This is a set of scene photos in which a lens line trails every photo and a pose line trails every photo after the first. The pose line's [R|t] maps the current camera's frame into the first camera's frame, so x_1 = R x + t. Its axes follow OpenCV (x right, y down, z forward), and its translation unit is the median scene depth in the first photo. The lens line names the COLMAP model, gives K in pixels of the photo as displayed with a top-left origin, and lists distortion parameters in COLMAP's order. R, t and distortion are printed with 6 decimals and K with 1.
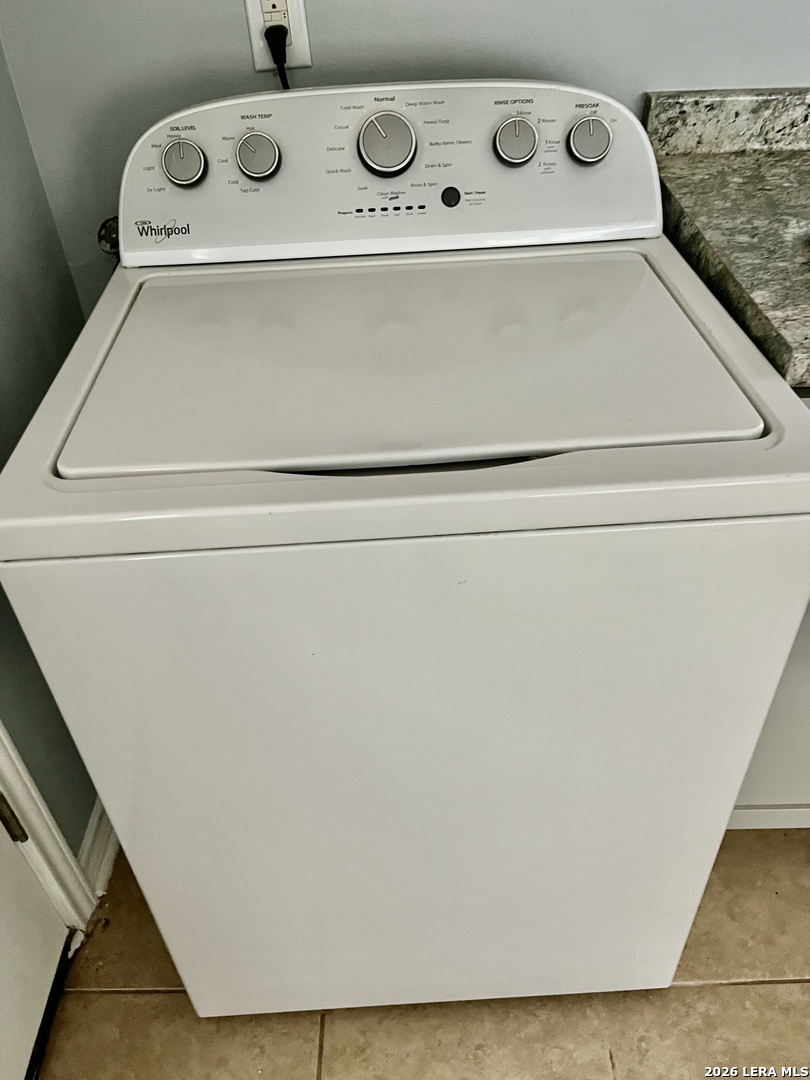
lens RADIAL K [[831.1, 0, 405.0], [0, 831.1, 540.0], [0, 0, 1]] dist [0.118364, -0.185587]
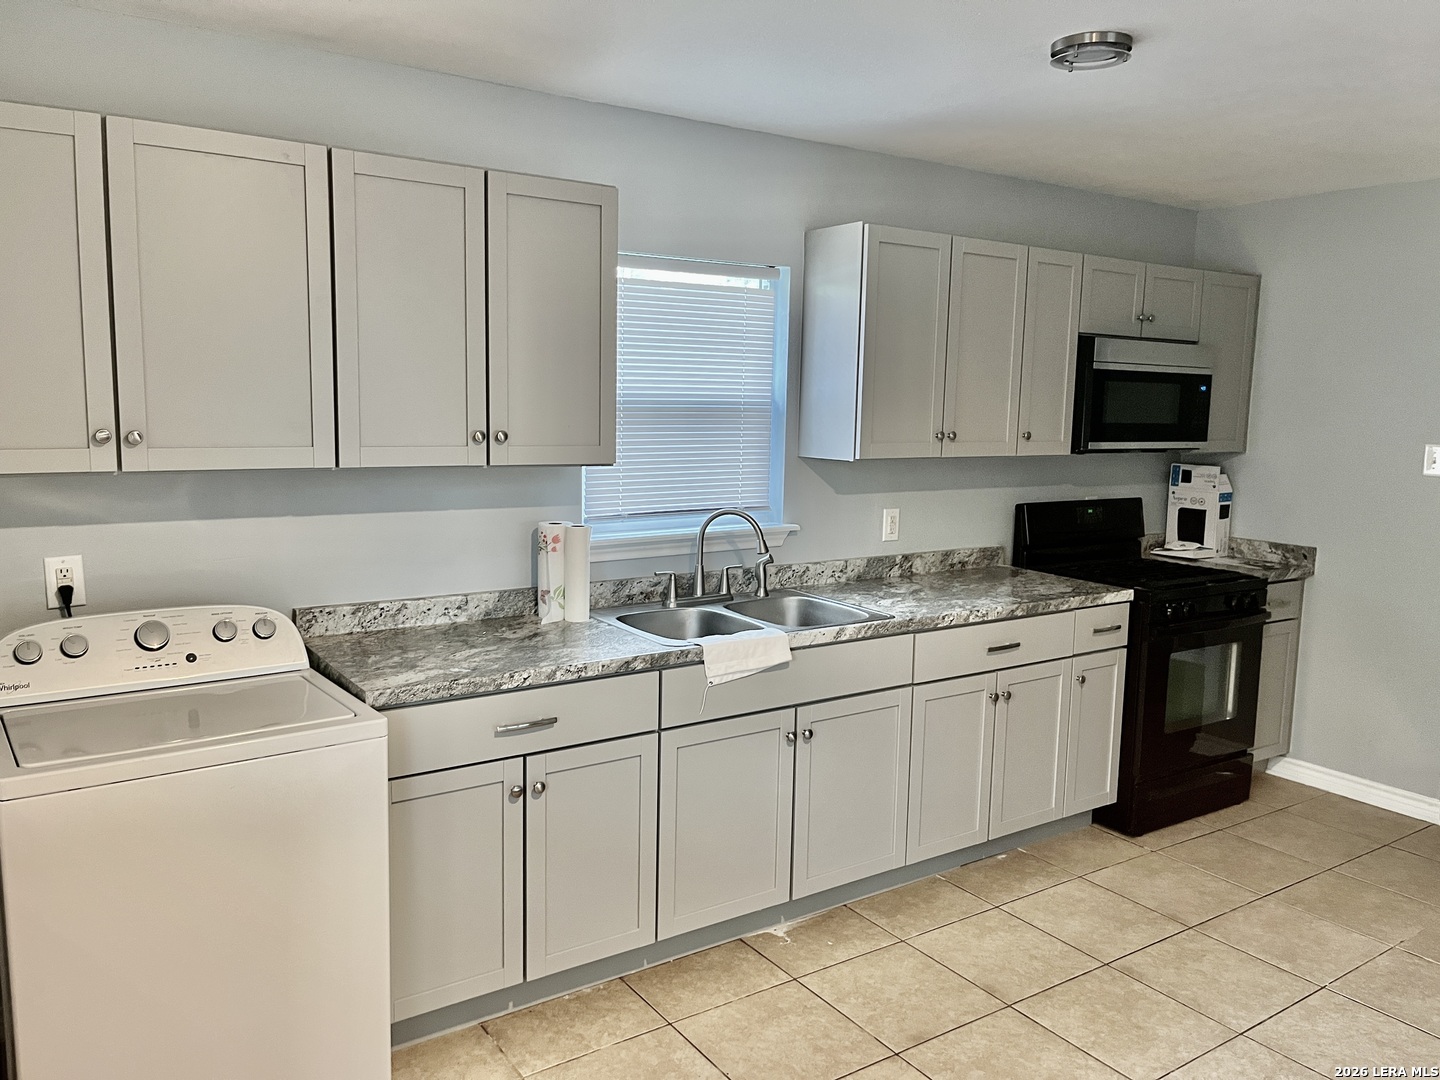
lens RADIAL K [[1088.5, 0, 720.0], [0, 1088.5, 540.0], [0, 0, 1]] dist [0.058136, -0.073518]
pose [[0.827797, -0.012486, 0.560888, -0.306699], [0.313604, 0.839273, -0.444155, 0.752055], [-0.465193, 0.543567, 0.698664, -1.275827]]
